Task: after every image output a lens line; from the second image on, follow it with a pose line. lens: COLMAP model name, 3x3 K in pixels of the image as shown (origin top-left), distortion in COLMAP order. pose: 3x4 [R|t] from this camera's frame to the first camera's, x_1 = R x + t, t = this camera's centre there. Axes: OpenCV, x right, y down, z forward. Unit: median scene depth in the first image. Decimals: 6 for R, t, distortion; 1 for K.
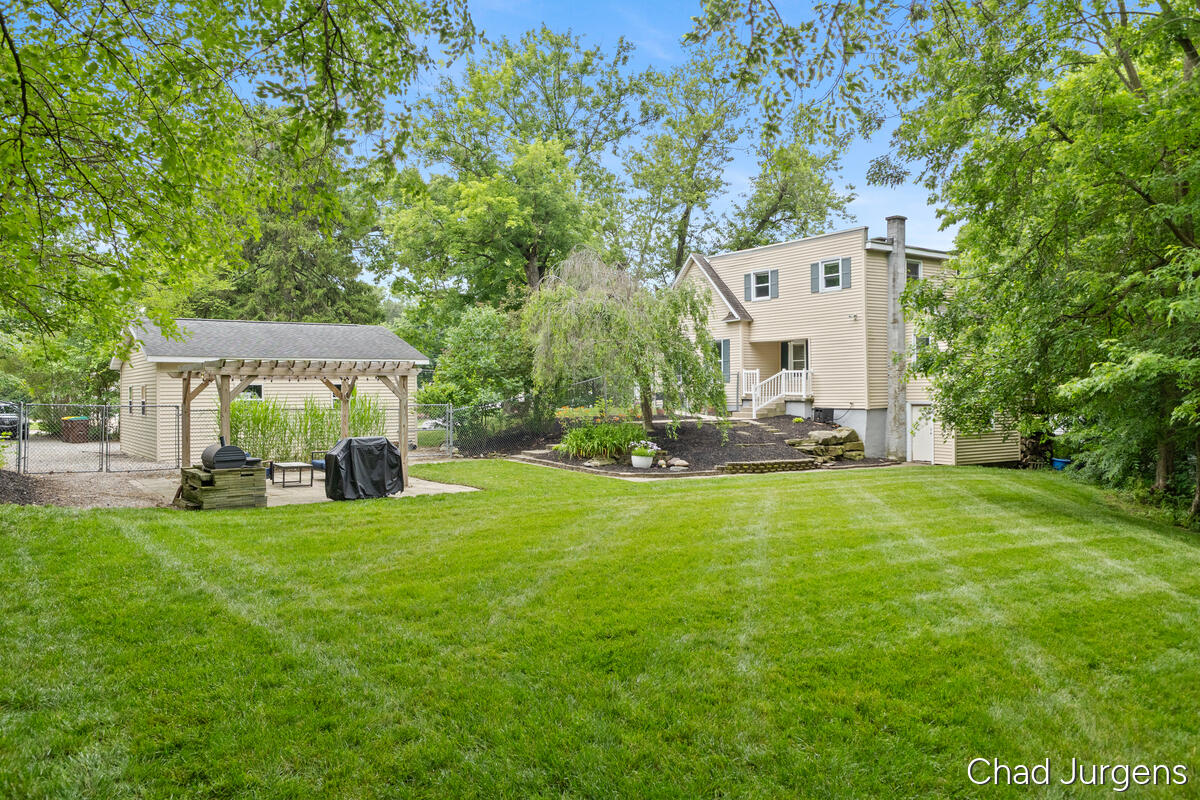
lens RADIAL K [[865.0, 0, 599.6], [0, 865.0, 399.7], [0, 0, 1]] dist [-0.001936, 0.000130]
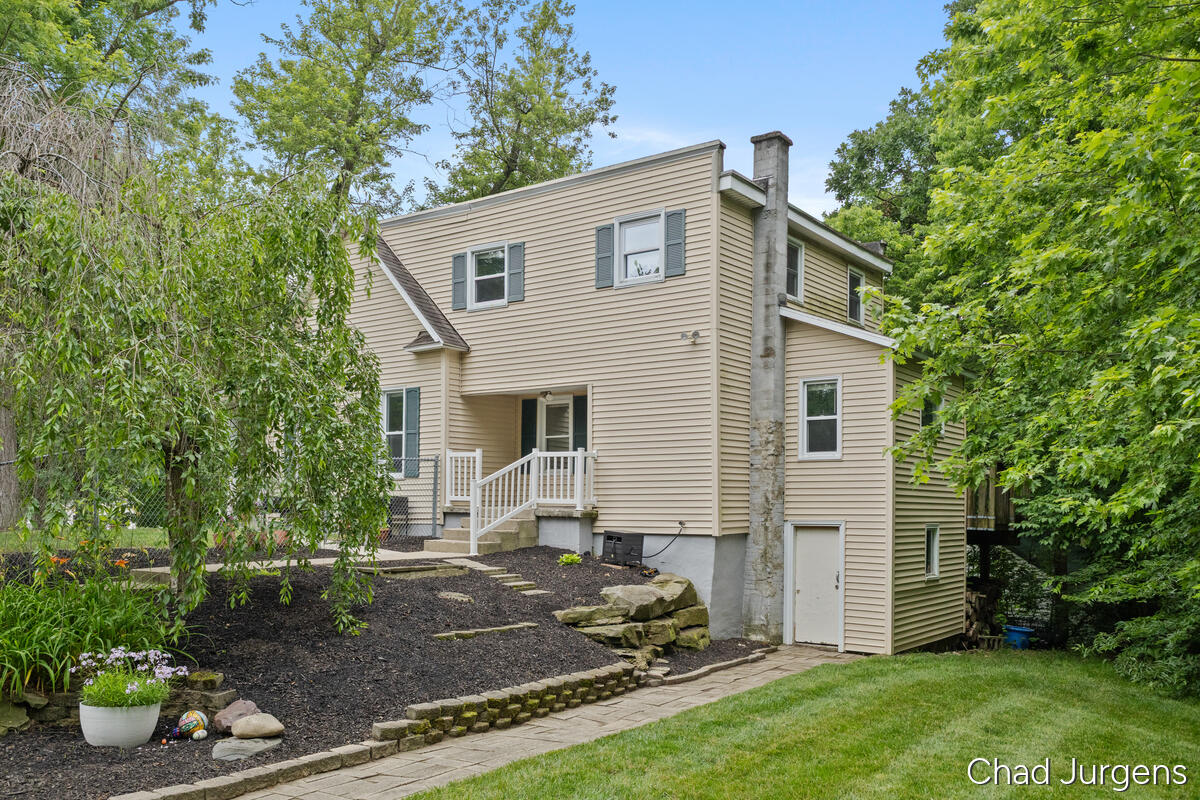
lens RADIAL K [[1027.8, 0, 598.0], [0, 1027.8, 479.7], [0, 0, 1]] dist [0.008036, -0.000233]
pose [[0.946426, 0.021146, 0.322227, 0.068641], [-0.010082, 0.999302, -0.035967, 0.001101], [-0.322763, 0.030791, 0.945979, 0.483407]]
